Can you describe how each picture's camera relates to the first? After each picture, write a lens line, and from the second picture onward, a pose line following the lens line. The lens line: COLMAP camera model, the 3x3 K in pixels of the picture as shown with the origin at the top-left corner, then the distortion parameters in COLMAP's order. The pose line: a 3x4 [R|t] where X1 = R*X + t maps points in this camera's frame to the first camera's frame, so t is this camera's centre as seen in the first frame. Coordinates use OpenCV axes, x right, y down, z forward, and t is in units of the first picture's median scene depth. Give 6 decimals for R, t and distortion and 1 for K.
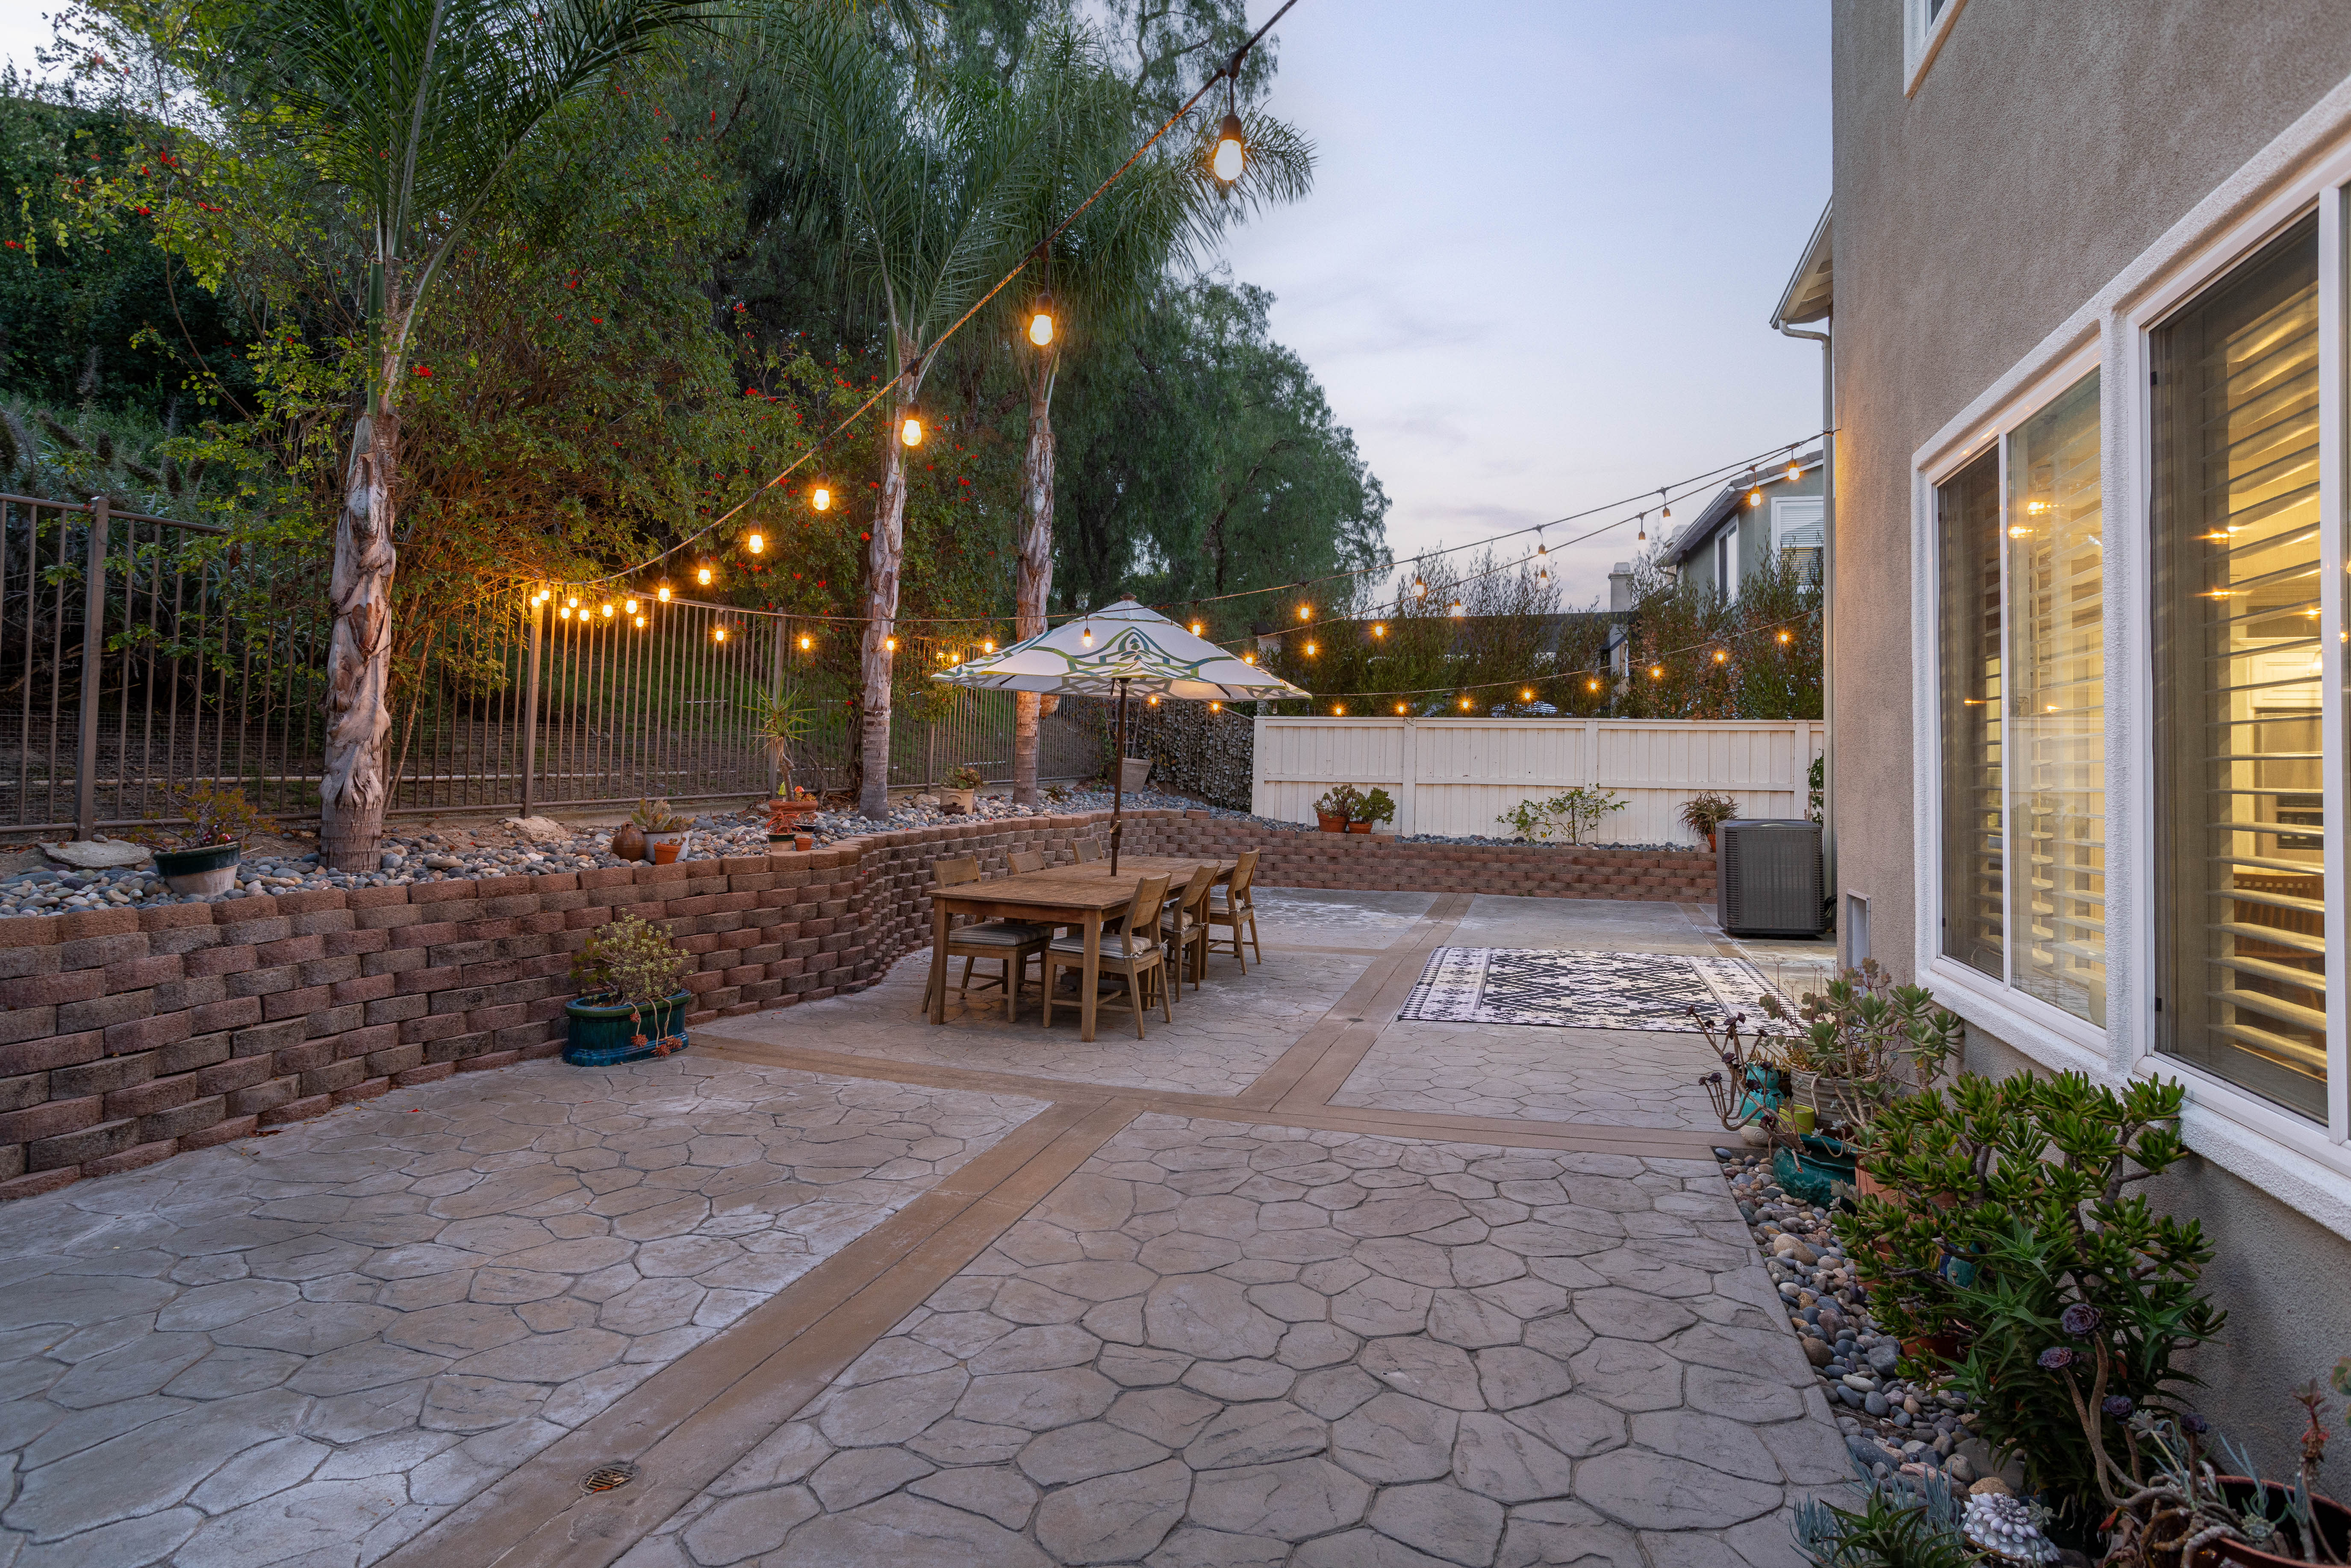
lens RADIAL K [[1223.3, 0, 1166.1], [0, 1223.3, 752.9], [0, 0, 1]] dist [-0.047298, 0.026613]
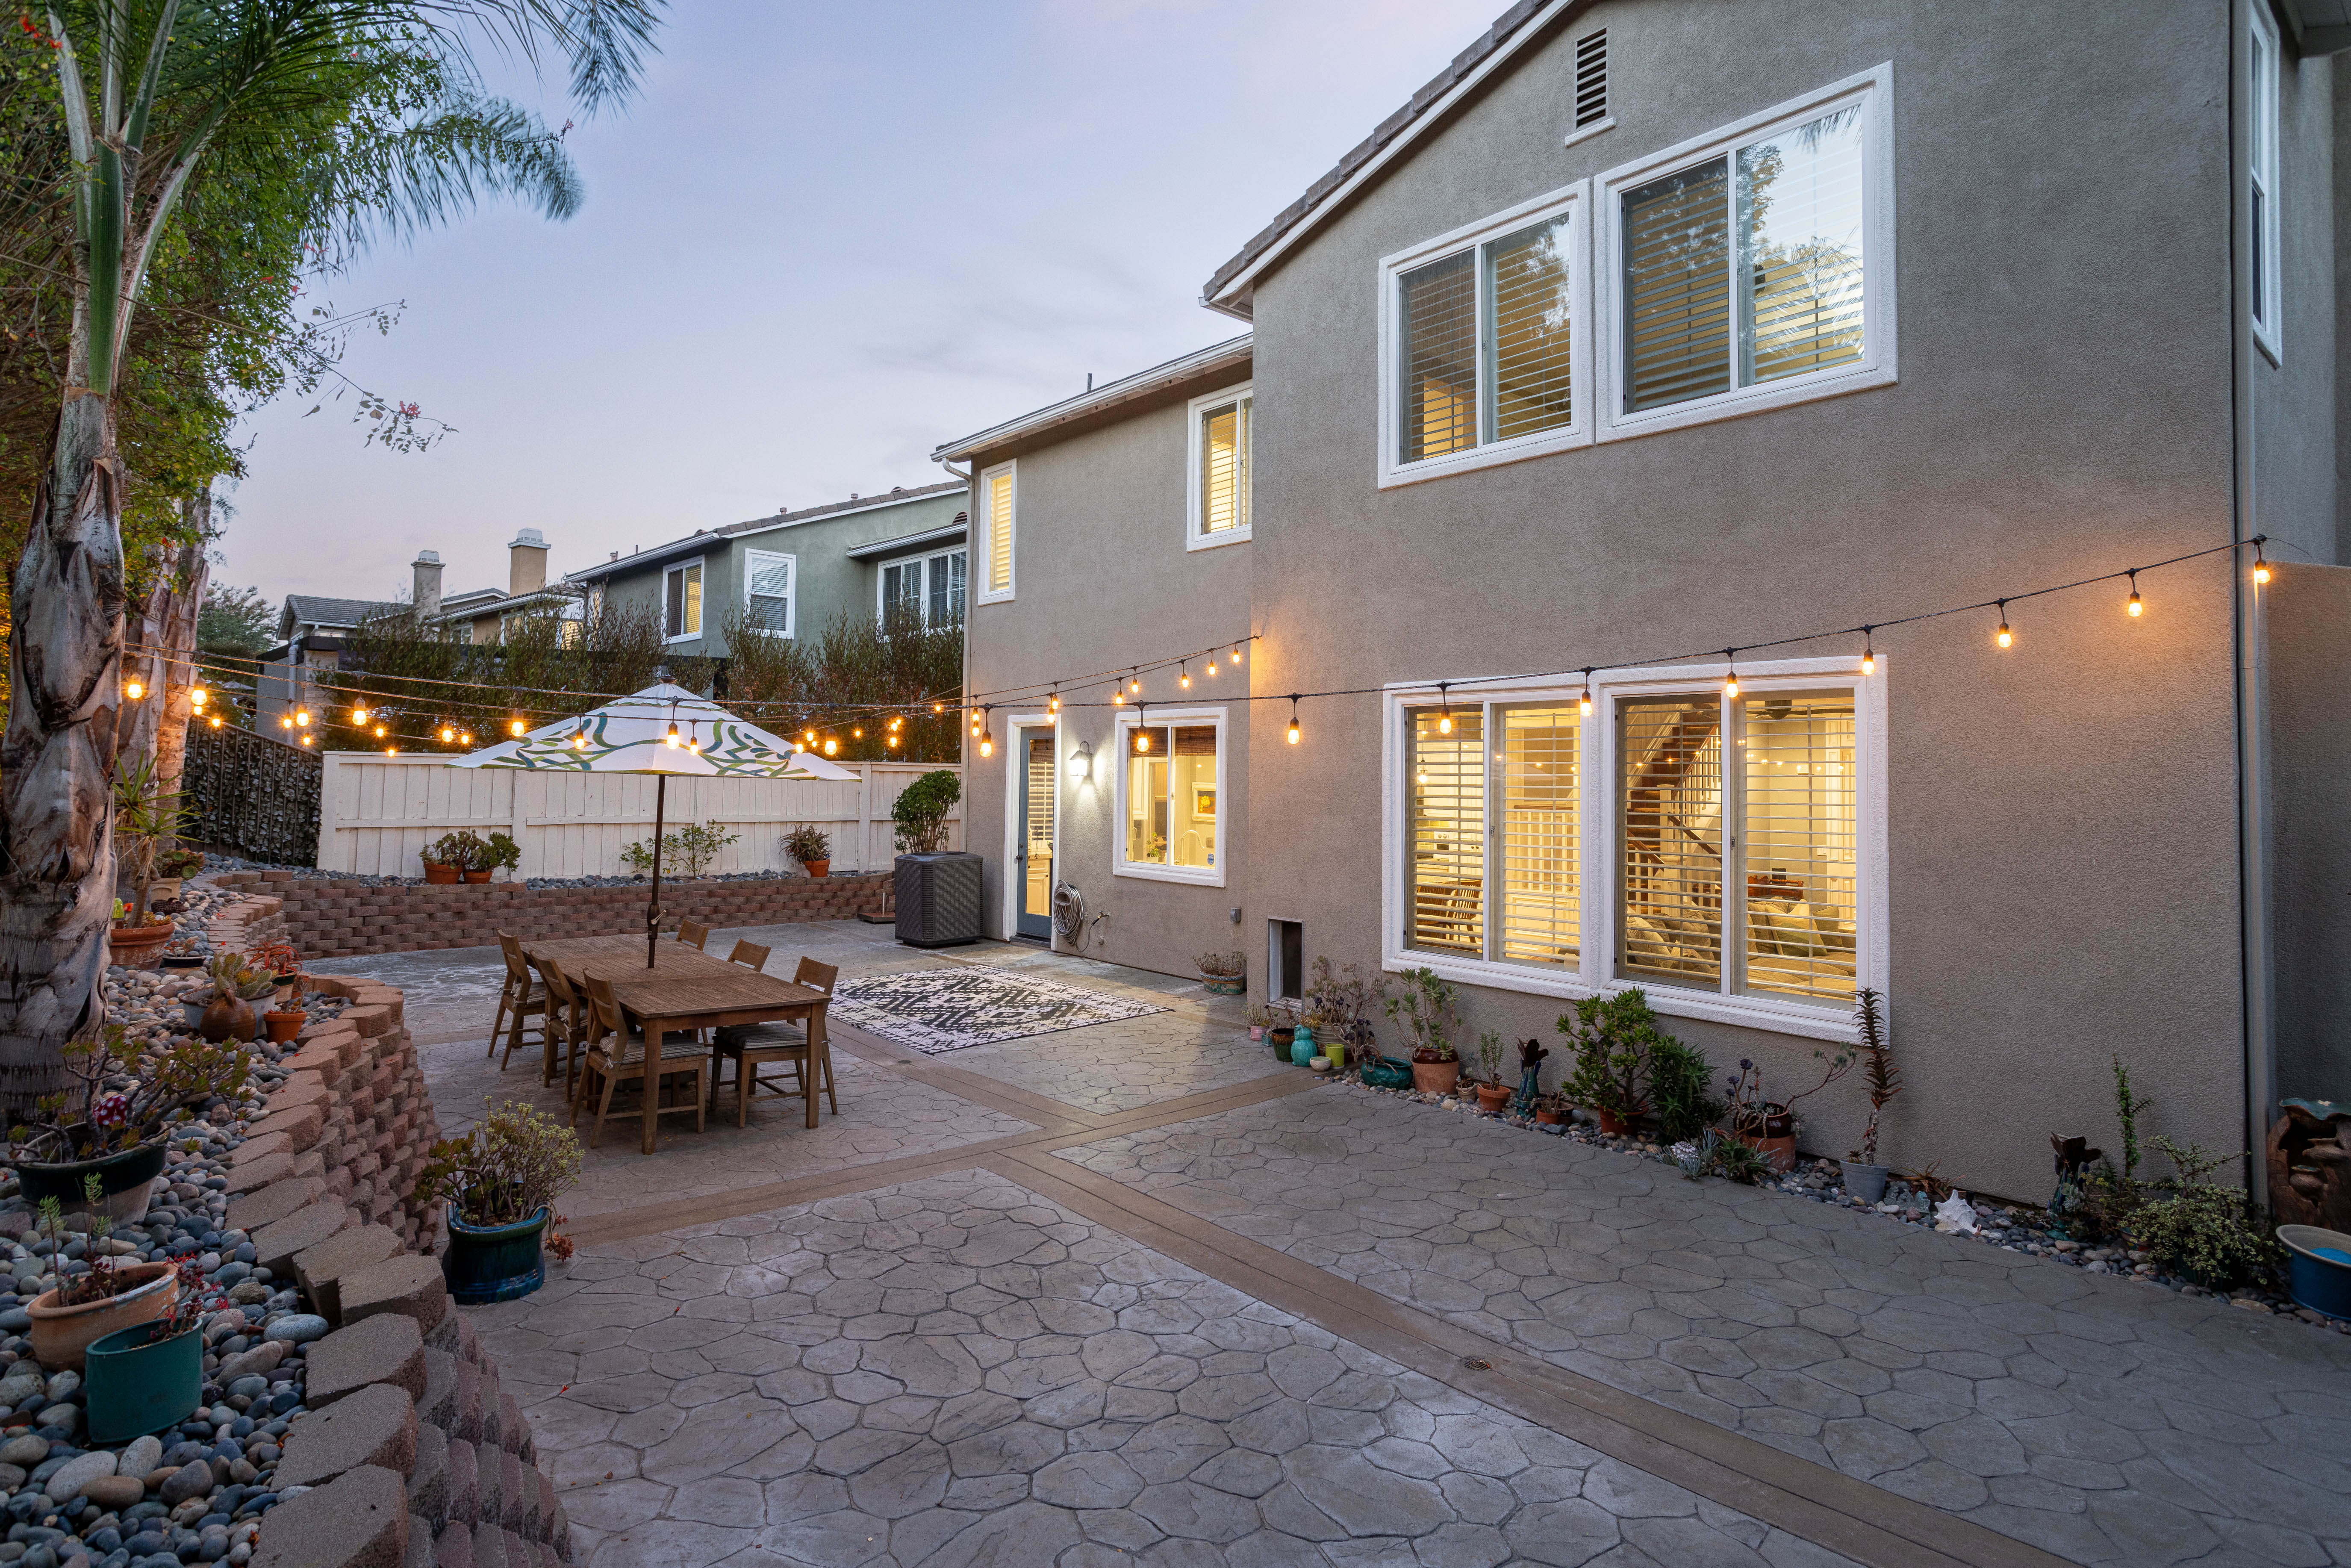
lens RADIAL K [[1258.7, 0, 1167.2], [0, 1258.7, 783.6], [0, 0, 1]] dist [-0.052933, 0.032380]
pose [[0.521029, -0.016318, 0.853383, -0.910964], [-0.015919, 0.999458, 0.028830, -0.107950], [-0.853390, -0.028606, 0.520487, 0.202650]]
